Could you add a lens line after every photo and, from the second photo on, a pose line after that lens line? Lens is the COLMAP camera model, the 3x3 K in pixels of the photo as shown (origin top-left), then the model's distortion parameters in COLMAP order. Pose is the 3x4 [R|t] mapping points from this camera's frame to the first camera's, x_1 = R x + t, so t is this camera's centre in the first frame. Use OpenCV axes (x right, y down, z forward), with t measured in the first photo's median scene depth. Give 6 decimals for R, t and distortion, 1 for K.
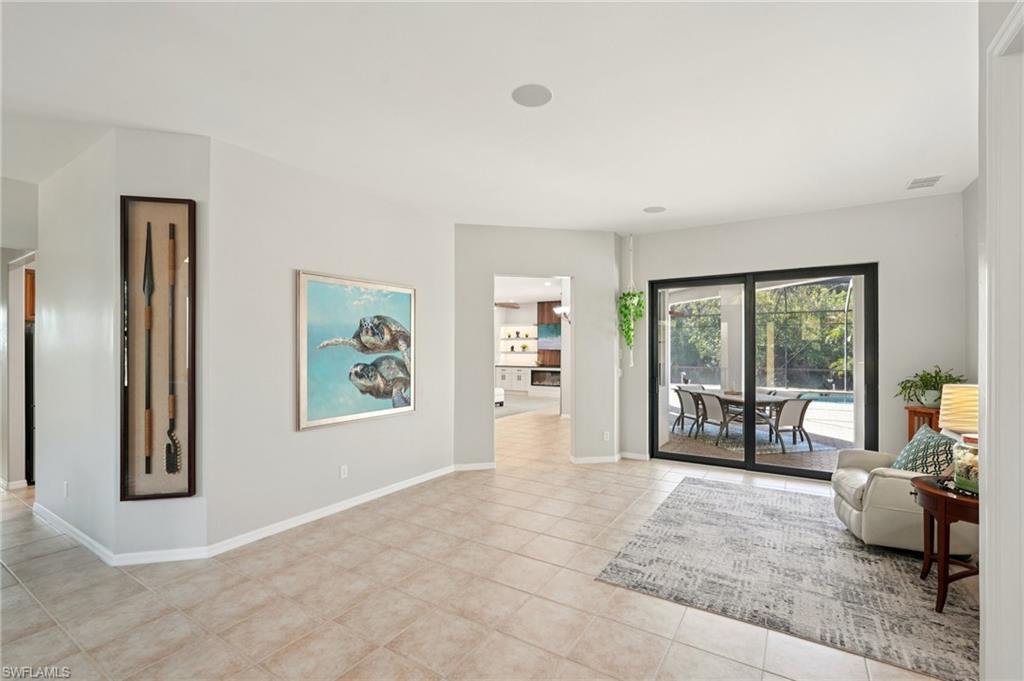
lens RADIAL K [[450.4, 0, 512.3], [0, 450.4, 345.4], [0, 0, 1]] dist [-0.014129, 0.008209]
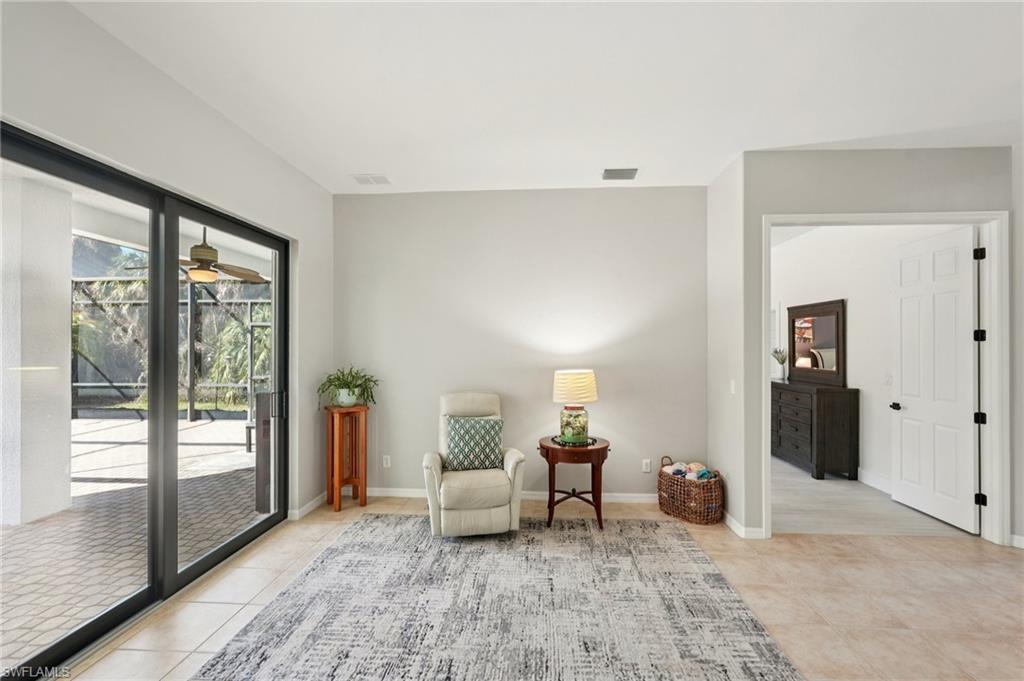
lens RADIAL K [[450.4, 0, 512.3], [0, 450.4, 345.4], [0, 0, 1]] dist [-0.014129, 0.008209]
pose [[-0.483062, -0.003309, 0.875580, -0.125607], [-0.006062, 0.999982, 0.000434, 0.000971], [-0.875565, -0.005098, -0.483073, 1.356755]]
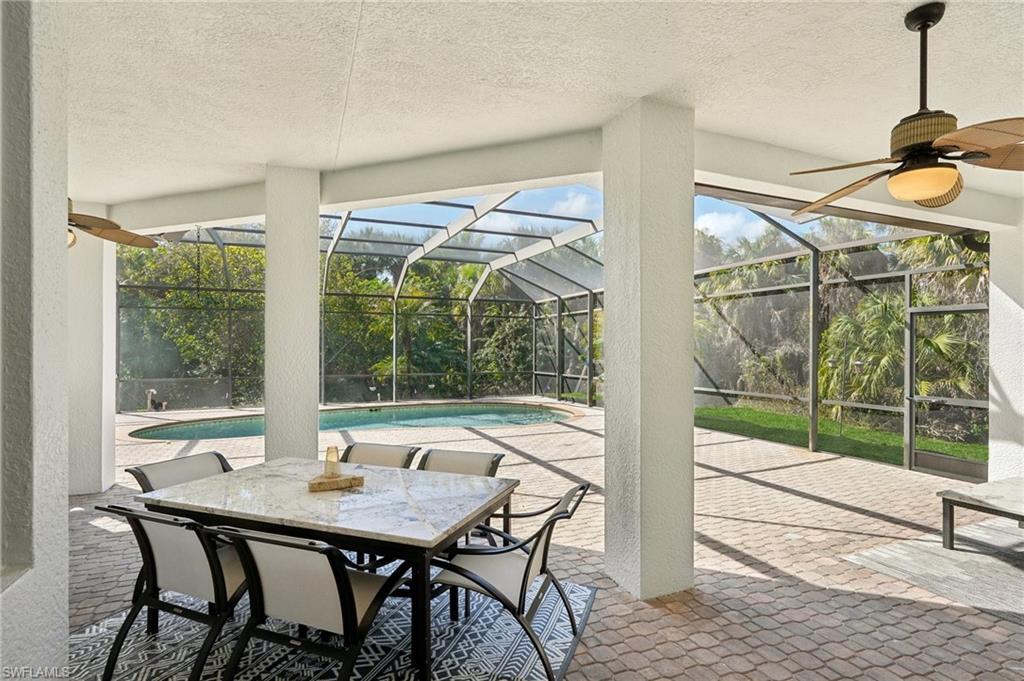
lens RADIAL K [[511.1, 0, 512.0], [0, 511.1, 340.5], [0, 0, 1]] dist [-0.000998, 0.000027]
pose [[0.557917, 0.009376, 0.829844, 0.593319], [-0.004243, 0.999955, -0.008445, 0.016208], [-0.829886, 0.001191, 0.557932, 1.580814]]
